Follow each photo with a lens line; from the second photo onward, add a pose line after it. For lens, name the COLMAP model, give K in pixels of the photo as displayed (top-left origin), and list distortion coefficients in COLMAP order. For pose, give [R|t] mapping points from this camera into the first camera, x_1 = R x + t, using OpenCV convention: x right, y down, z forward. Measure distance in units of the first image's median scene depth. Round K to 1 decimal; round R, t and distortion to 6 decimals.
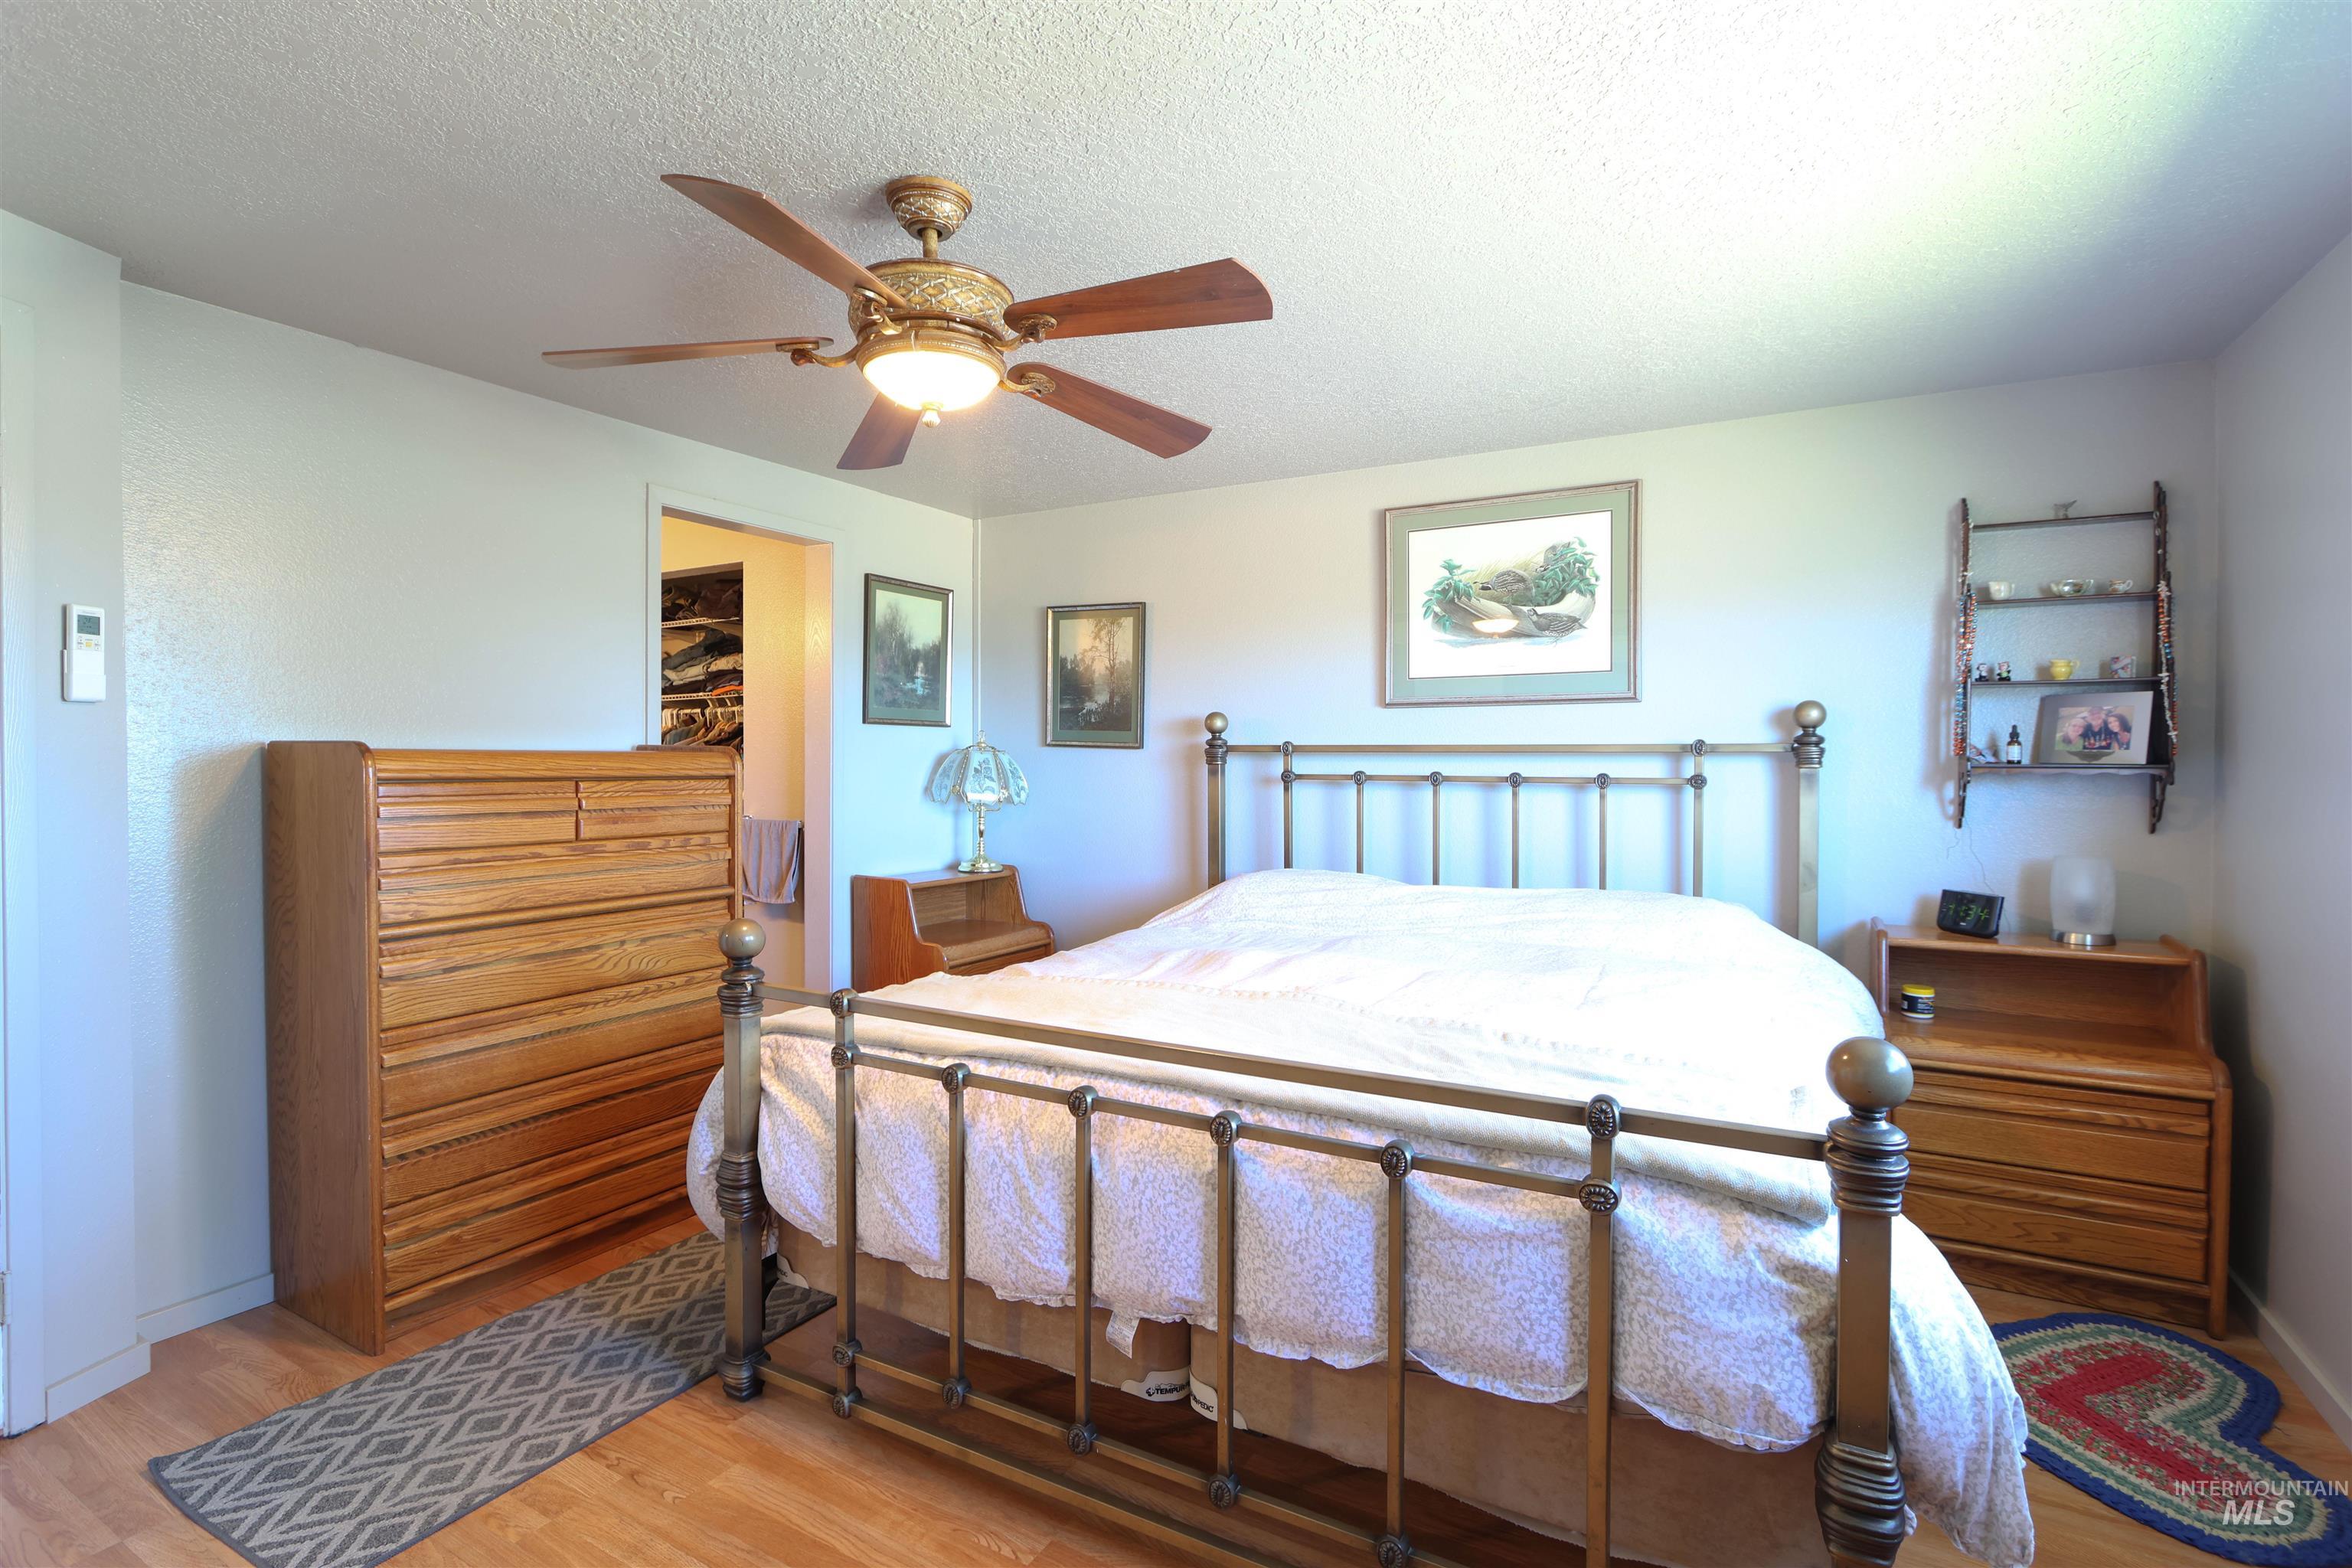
lens RADIAL K [[1082.2, 0, 1167.0], [0, 1082.2, 773.5], [0, 0, 1]] dist [-0.011221, 0.000064]
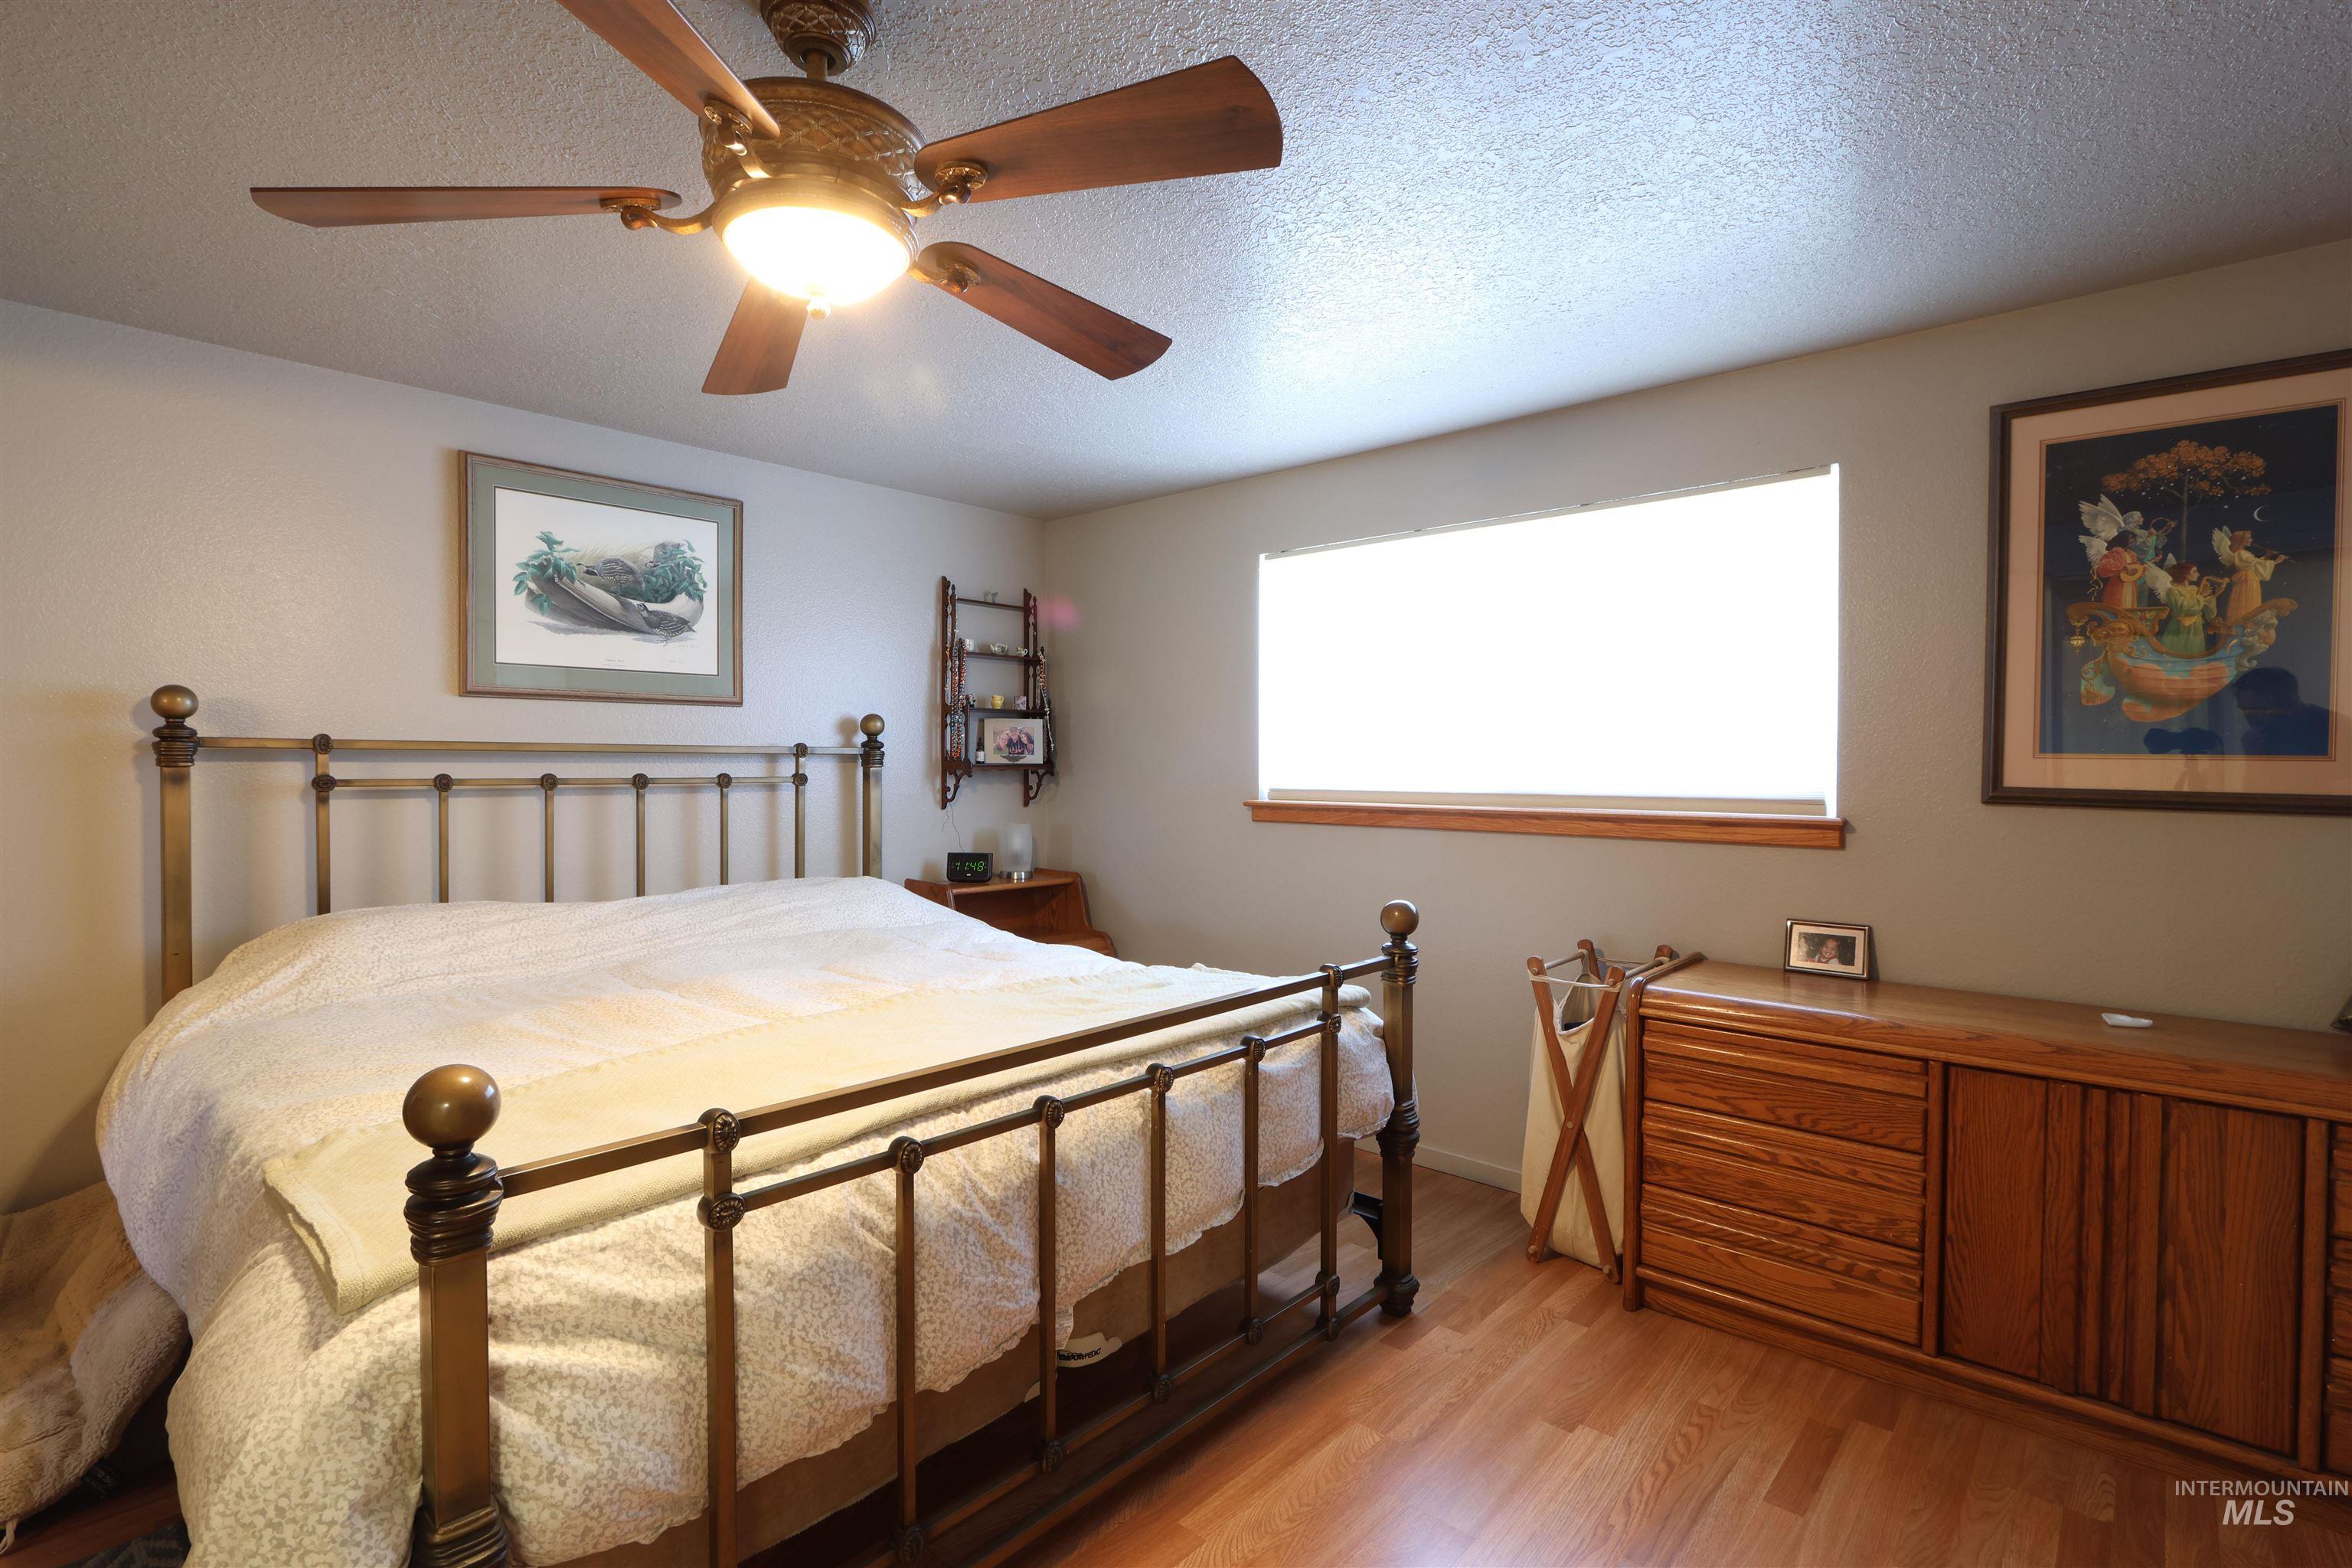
lens RADIAL K [[1082.2, 0, 1167.0], [0, 1082.2, 773.5], [0, 0, 1]] dist [-0.011221, 0.000064]
pose [[0.239462, -0.012481, 0.970826, -0.522574], [0.009301, 0.999901, 0.010561, -0.007725], [-0.970861, 0.006500, 0.239554, 0.341841]]
